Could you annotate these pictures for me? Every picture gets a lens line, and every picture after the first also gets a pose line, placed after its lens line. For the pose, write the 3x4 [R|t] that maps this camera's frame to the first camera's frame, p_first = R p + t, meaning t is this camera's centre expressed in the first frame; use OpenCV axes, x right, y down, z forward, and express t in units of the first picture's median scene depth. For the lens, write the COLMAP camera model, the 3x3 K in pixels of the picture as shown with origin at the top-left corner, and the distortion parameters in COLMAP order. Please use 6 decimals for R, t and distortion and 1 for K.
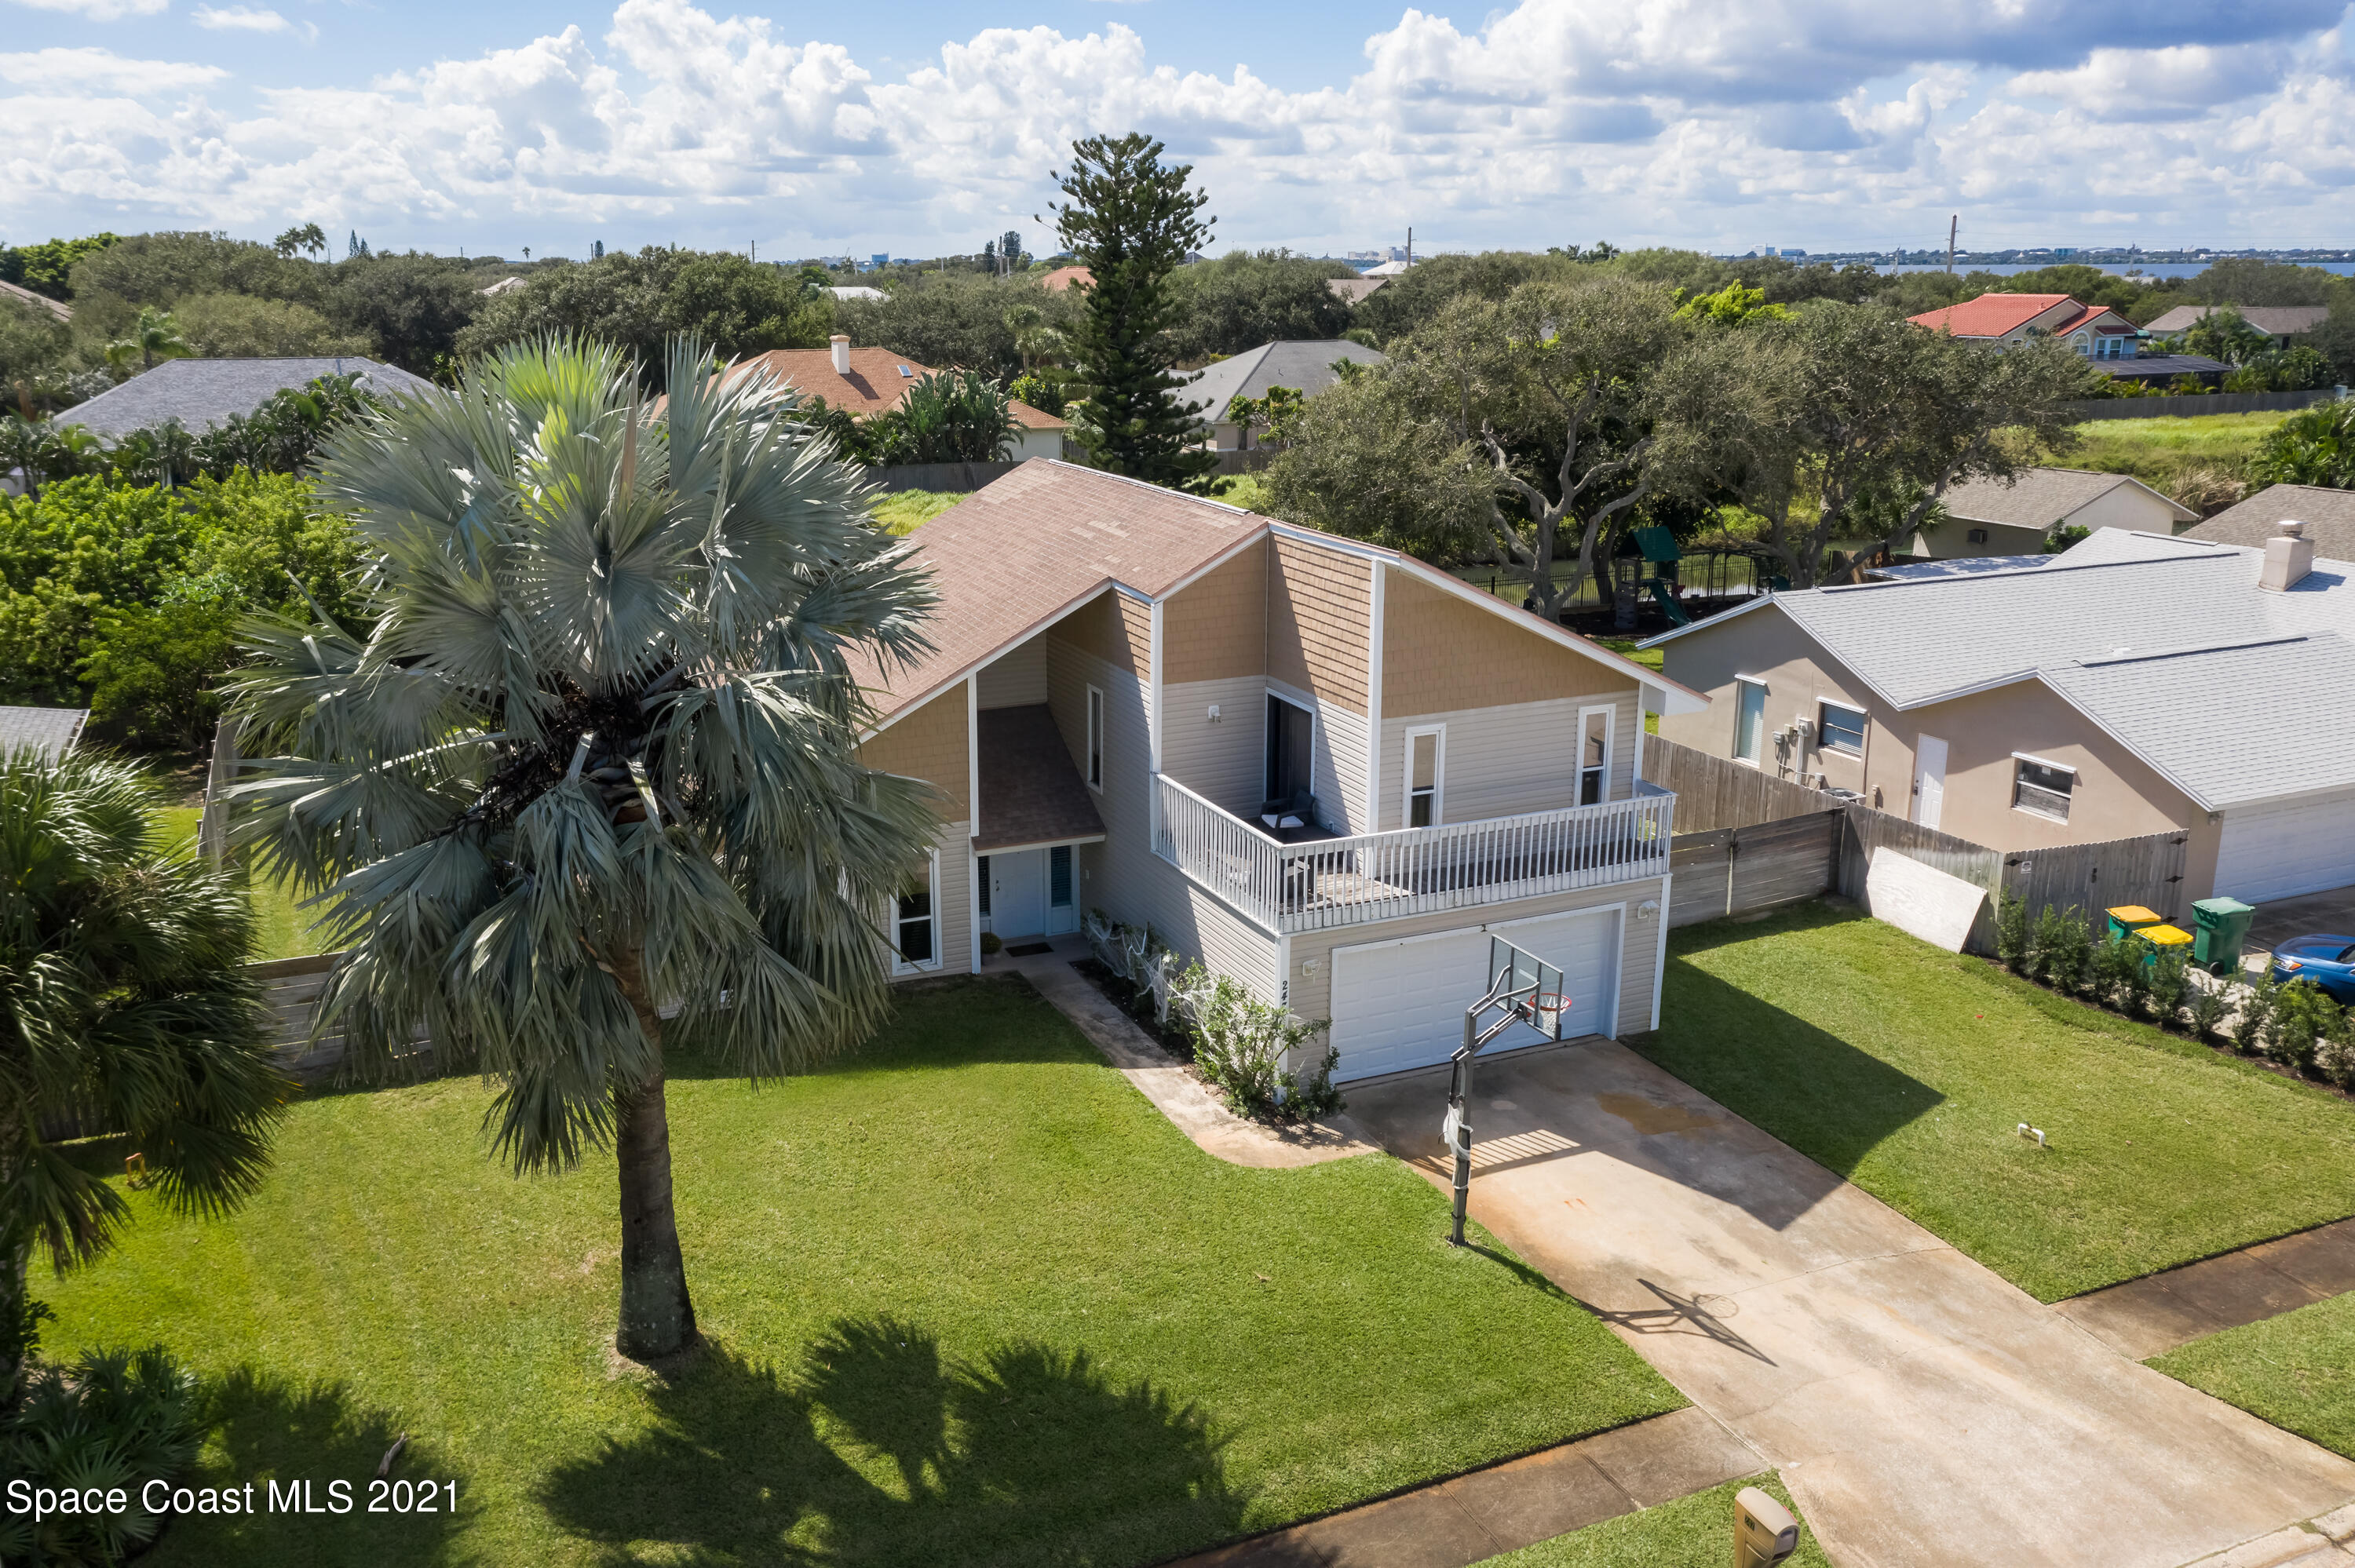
lens RADIAL K [[1890.2, 0, 1177.5], [0, 1890.2, 784.0], [0, 0, 1]] dist [0.001765, 0.017439]
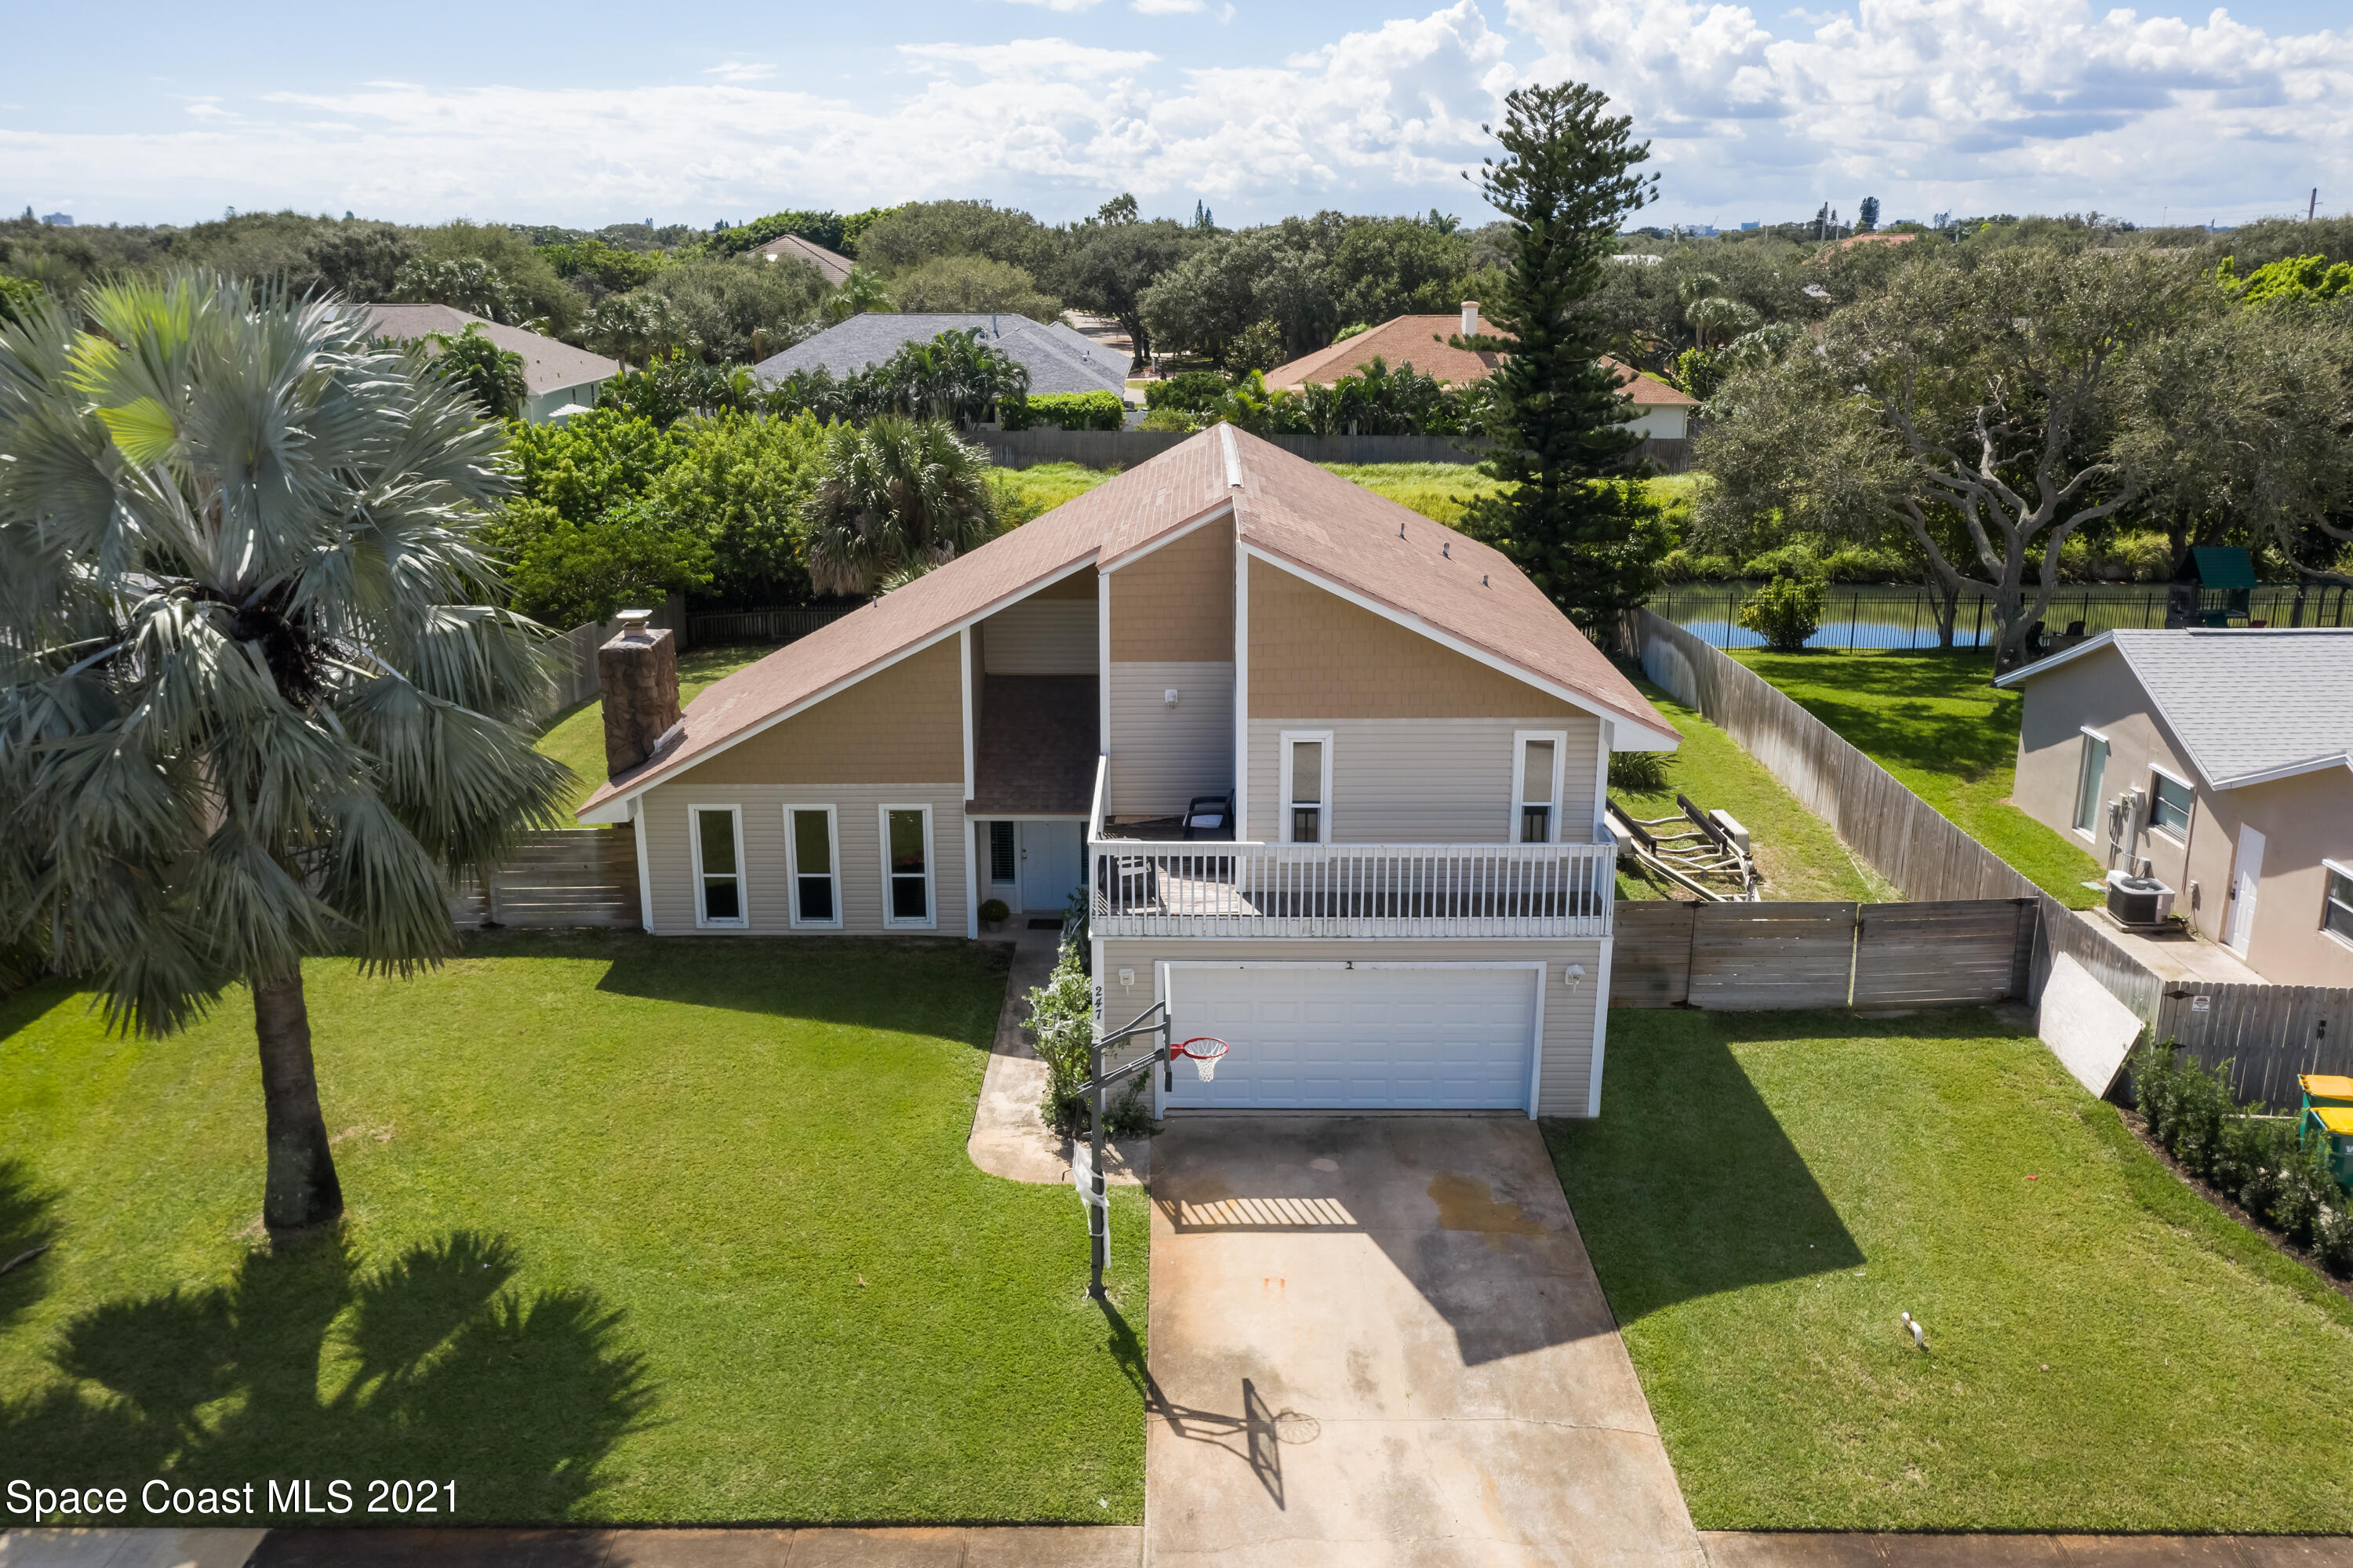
lens RADIAL K [[1920.4, 0, 1202.7], [0, 1920.4, 780.1], [0, 0, 1]] dist [0.005183, 0.004910]
pose [[0.913237, 0.113839, -0.391202, 0.422472], [-0.110267, 0.993397, 0.031667, -0.029607], [0.392224, 0.014217, 0.919760, 0.135890]]
